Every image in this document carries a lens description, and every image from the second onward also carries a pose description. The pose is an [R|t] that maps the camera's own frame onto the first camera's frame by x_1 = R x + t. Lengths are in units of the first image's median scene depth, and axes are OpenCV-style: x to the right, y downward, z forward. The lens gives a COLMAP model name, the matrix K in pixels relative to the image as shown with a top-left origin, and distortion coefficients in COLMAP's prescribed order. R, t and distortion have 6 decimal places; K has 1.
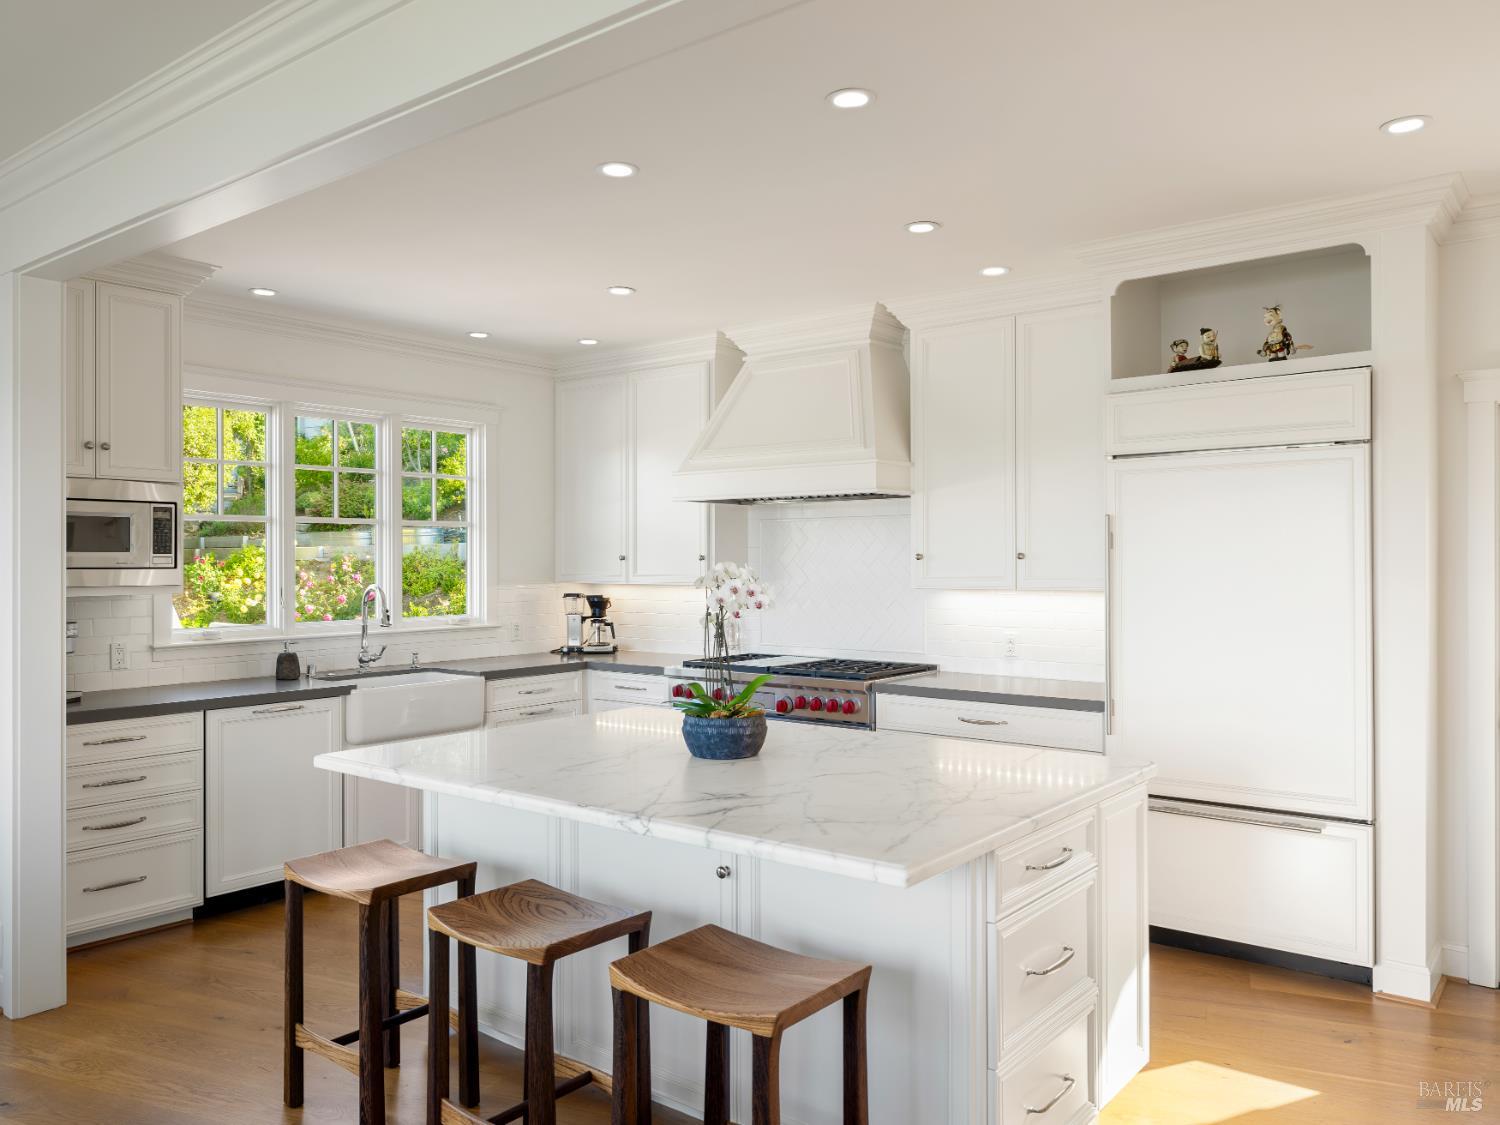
lens RADIAL K [[1117.9, 0, 750.6], [0, 1117.9, 560.5], [0, 0, 1]] dist [0.002512, -0.000366]
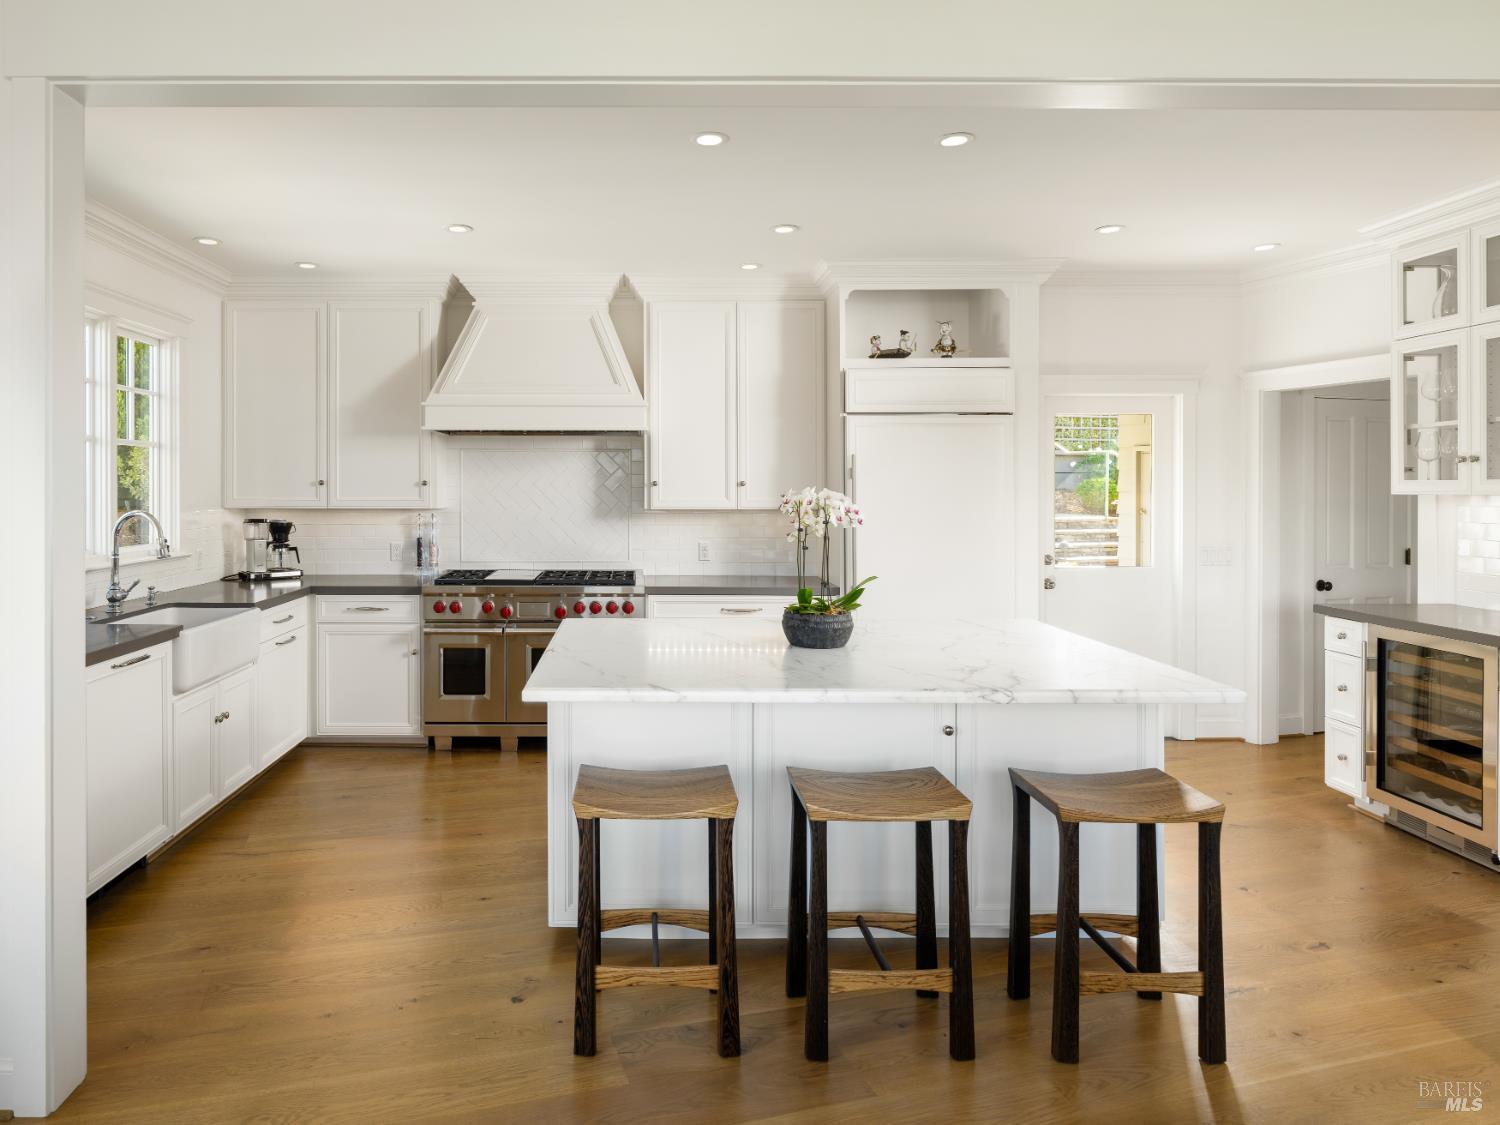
lens RADIAL K [[892.5, 0, 718.9], [0, 892.5, 493.4], [0, 0, 1]] dist [0.000891, -0.000868]
pose [[0.789224, -0.000265, 0.614105, -0.396808], [-0.003894, 0.999978, 0.005435, 0.001665], [-0.614093, -0.006681, 0.789206, 0.166729]]
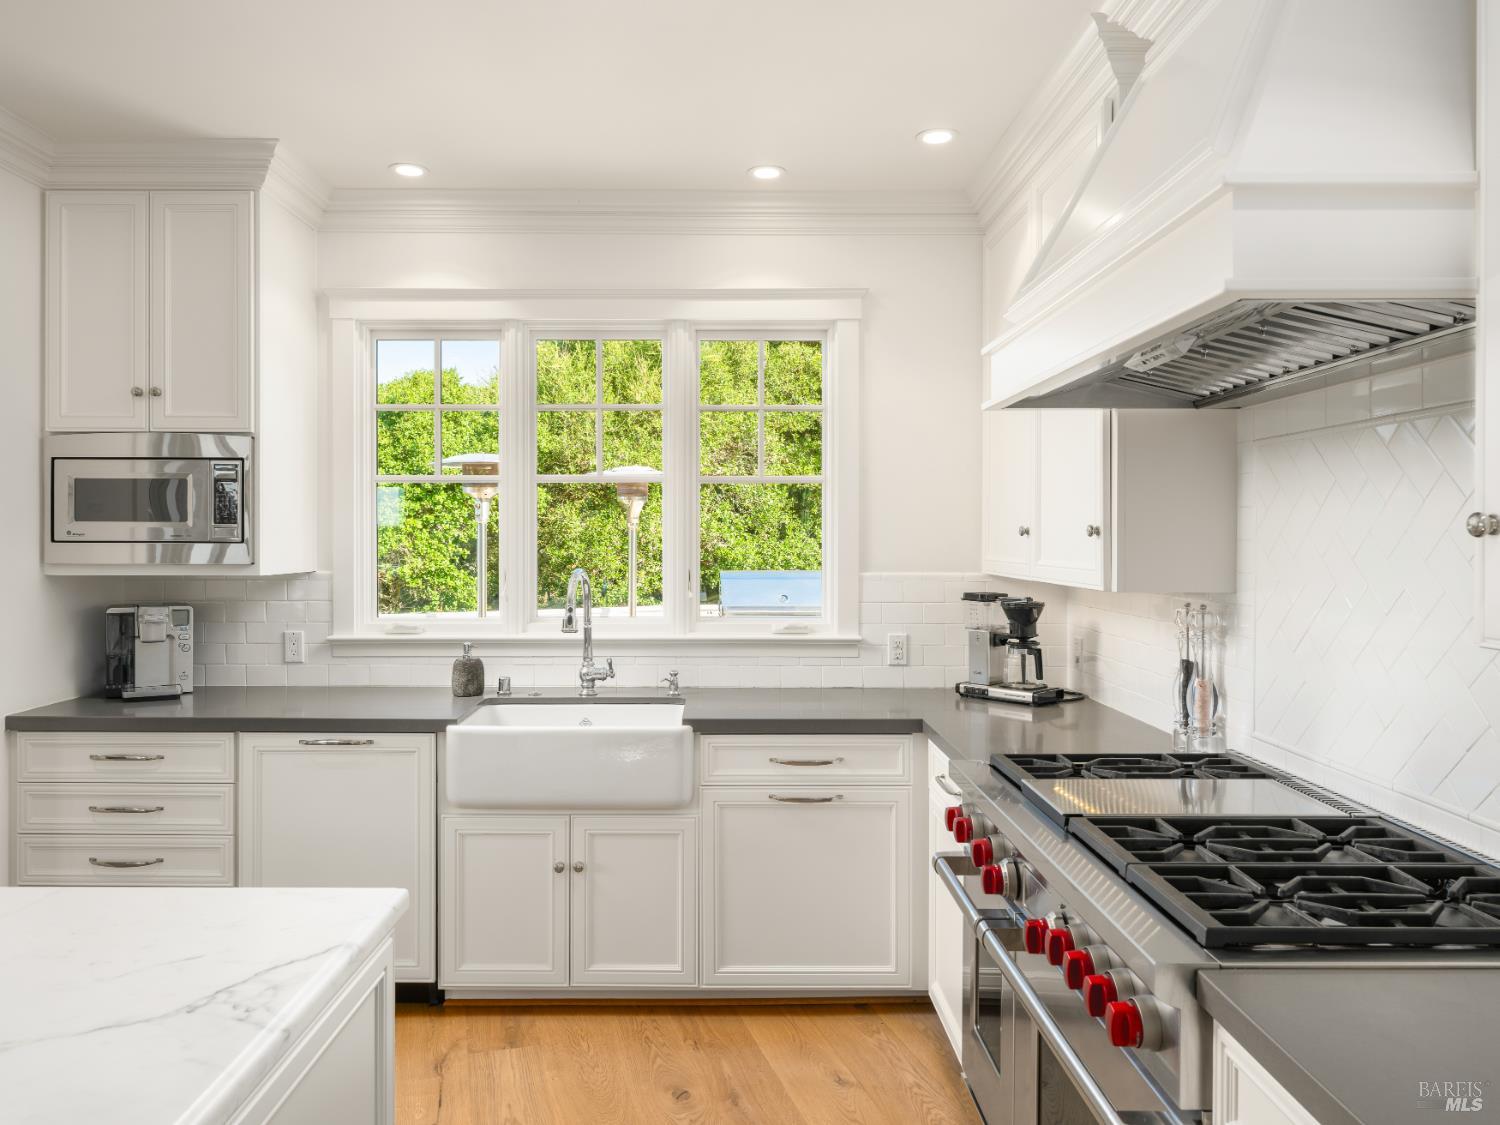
lens RADIAL K [[1060.4, 0, 749.7], [0, 1060.4, 552.2], [0, 0, 1]] dist [-0.001489, -0.000456]
pose [[0.621620, 0.016080, -0.783154, 0.240831], [-0.003844, 0.999840, 0.017477, -0.000794], [0.783309, -0.007853, 0.621582, 0.702457]]
